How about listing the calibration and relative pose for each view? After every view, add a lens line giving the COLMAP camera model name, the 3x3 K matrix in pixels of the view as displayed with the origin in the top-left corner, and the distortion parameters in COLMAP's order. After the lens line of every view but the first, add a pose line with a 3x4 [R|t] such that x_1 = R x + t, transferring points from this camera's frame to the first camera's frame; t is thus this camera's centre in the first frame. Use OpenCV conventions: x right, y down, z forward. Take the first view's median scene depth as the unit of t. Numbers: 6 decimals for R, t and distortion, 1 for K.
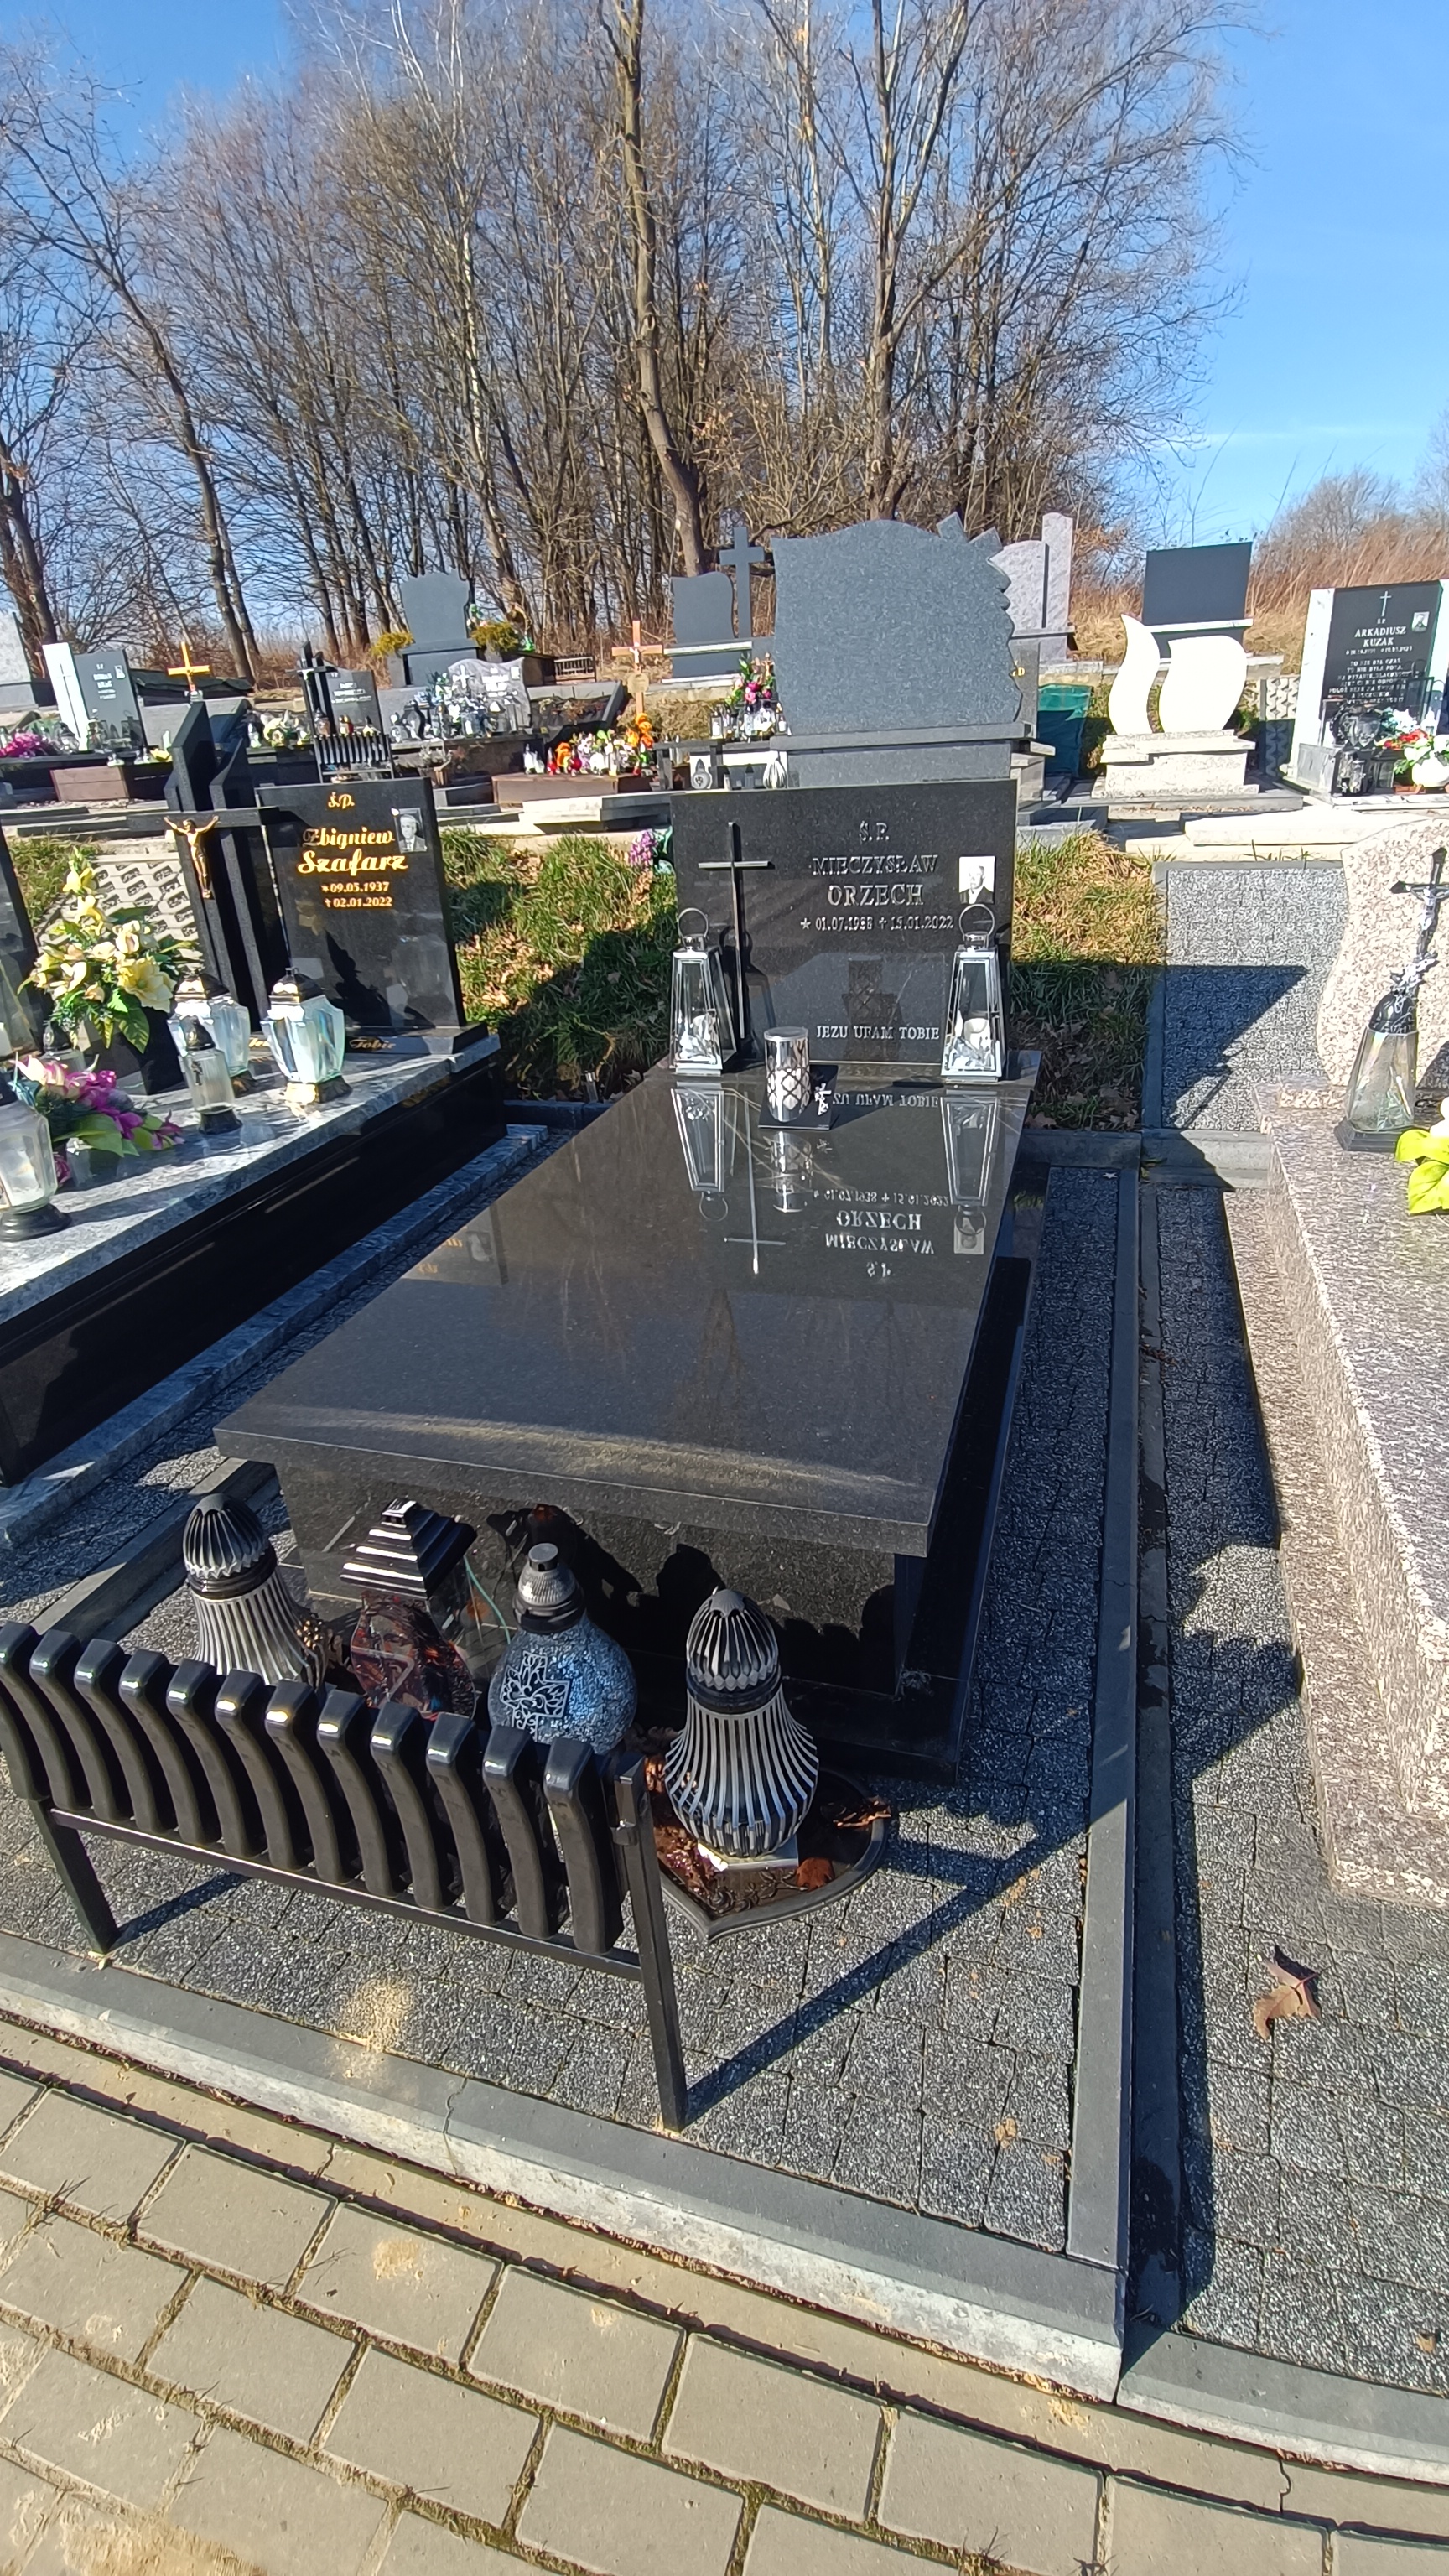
lens RADIAL K [[1175.7, 0, 724.8], [0, 1175.7, 1275.3], [0, 0, 1]] dist [-0.003998, -0.018437]
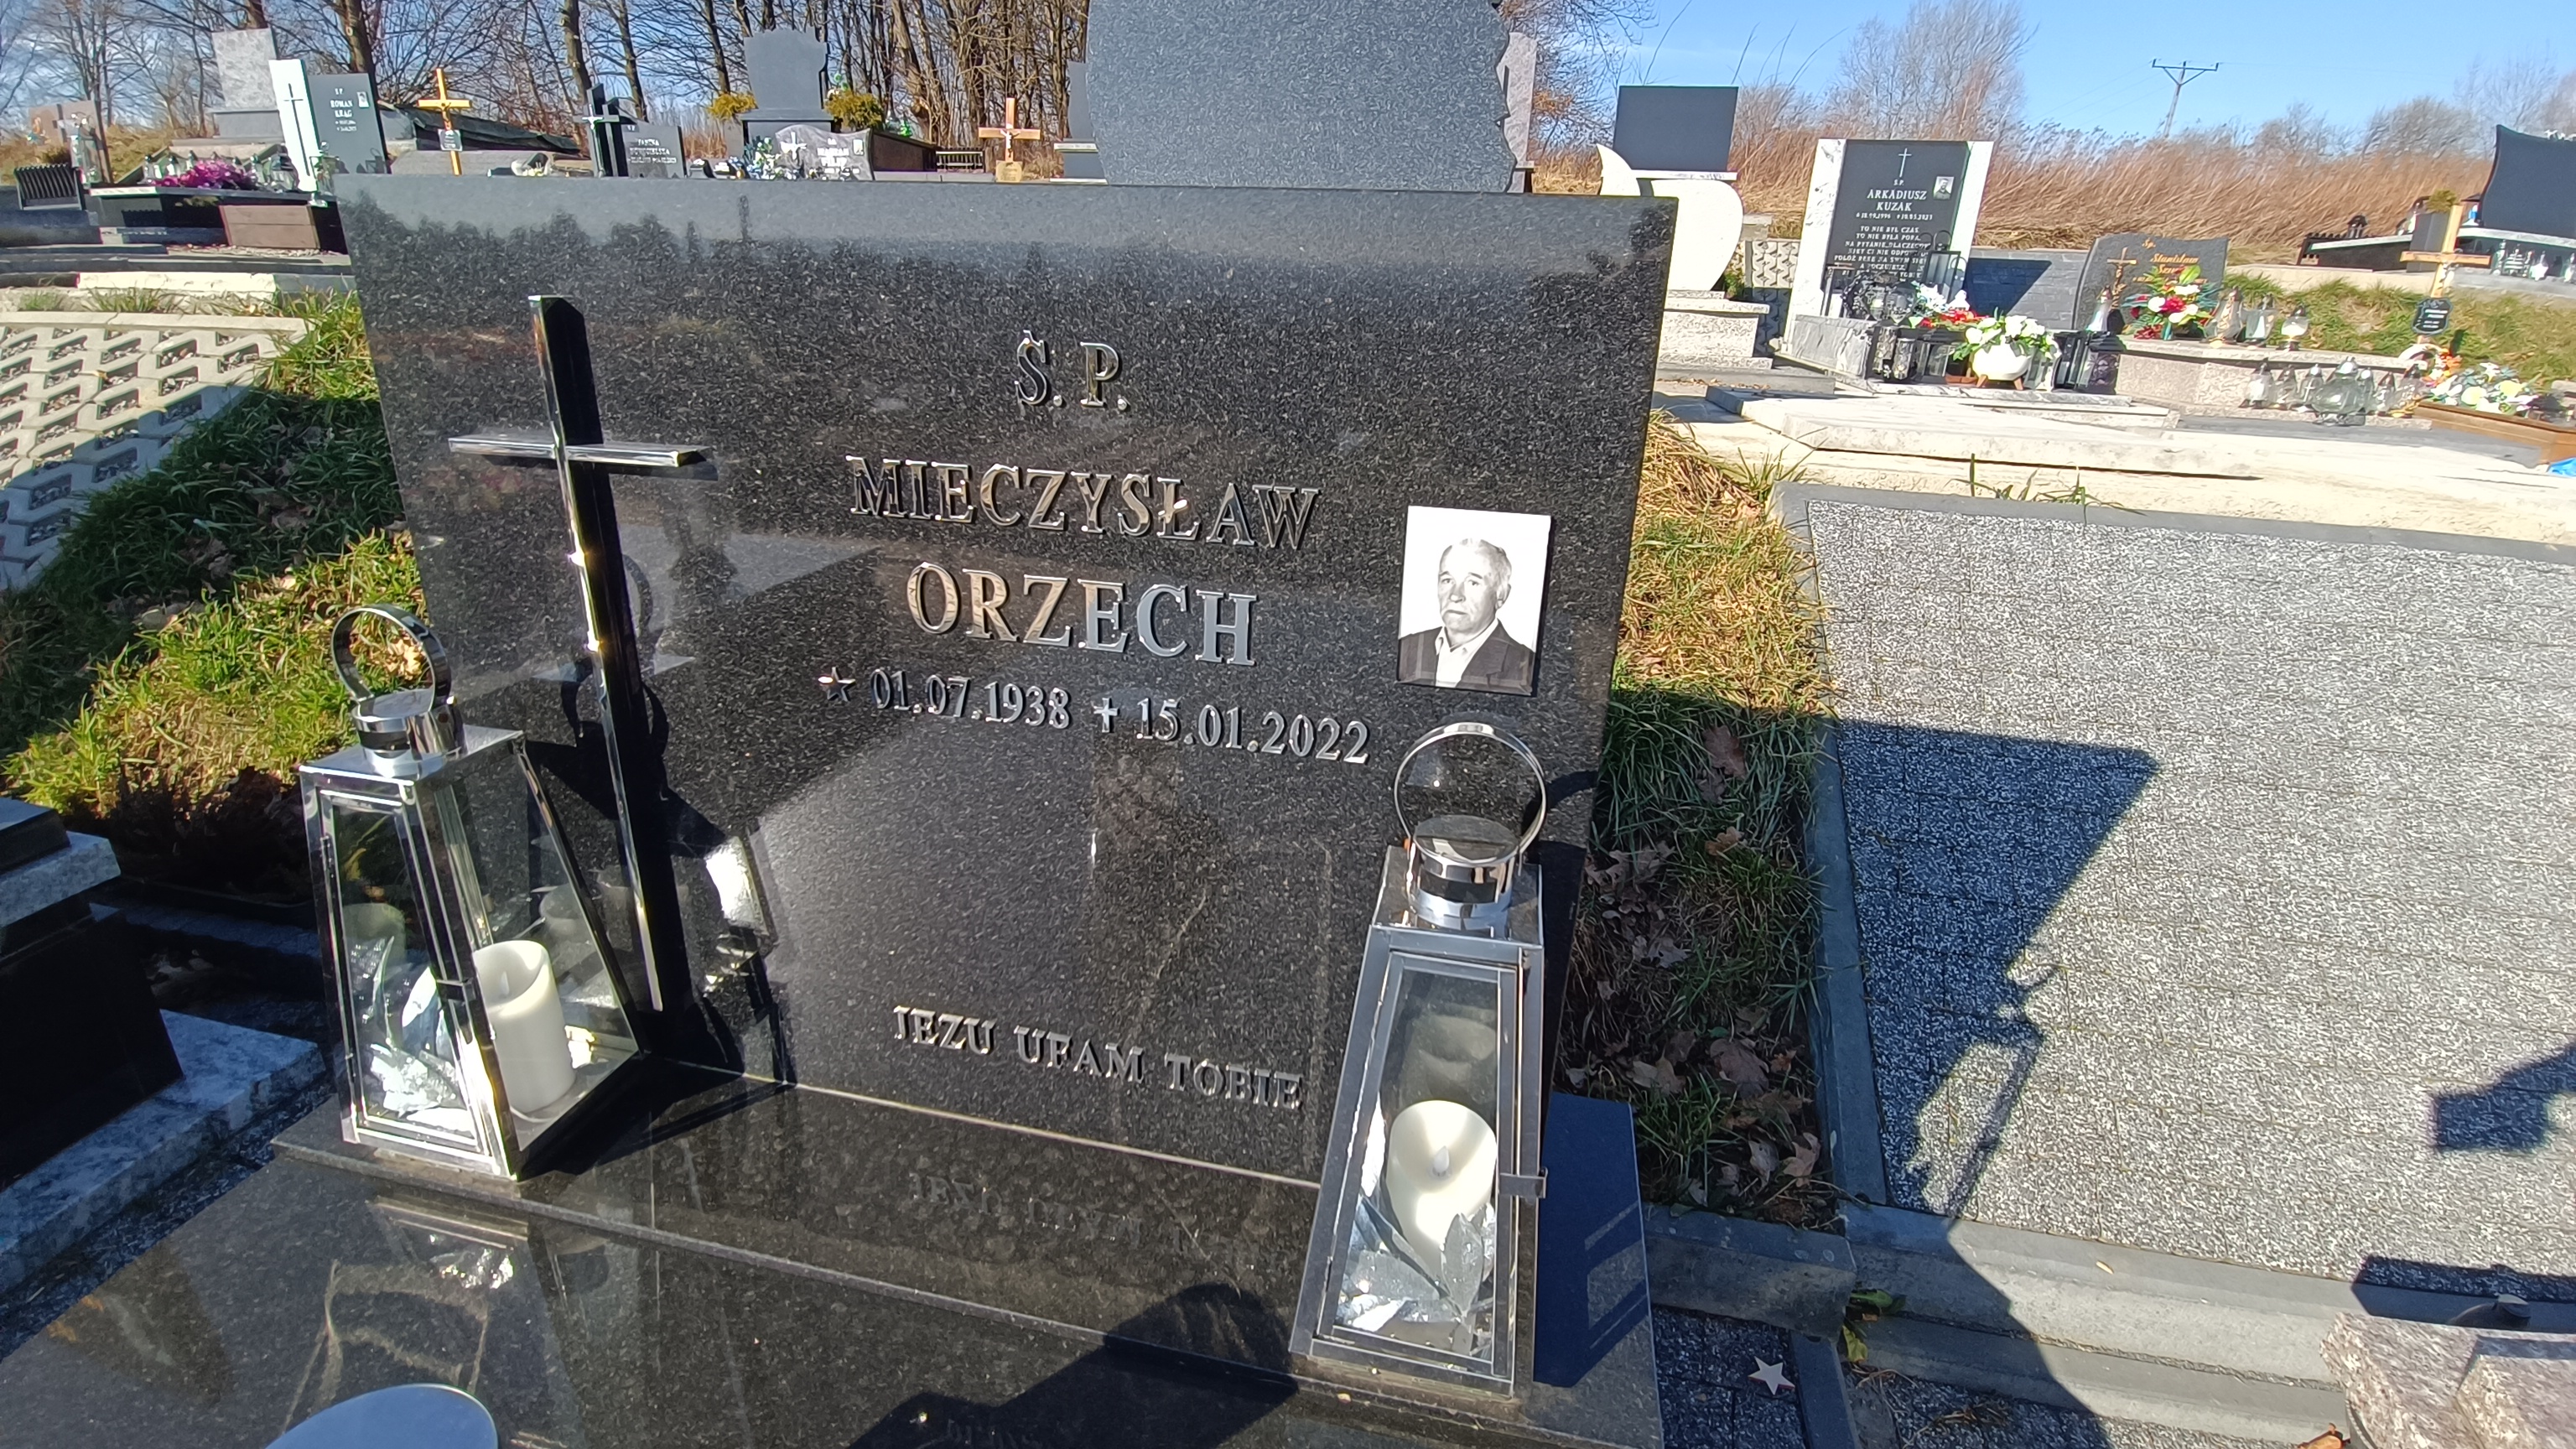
lens RADIAL K [[1206.2, 0, 1215.7], [0, 1206.2, 699.2], [0, 0, 1]] dist [0.010607, -0.029234]
pose [[0.995150, 0.069334, 0.069777, 0.041687], [-0.062664, 0.993633, -0.093627, -0.083255], [-0.075824, 0.088800, 0.993159, 0.217480]]
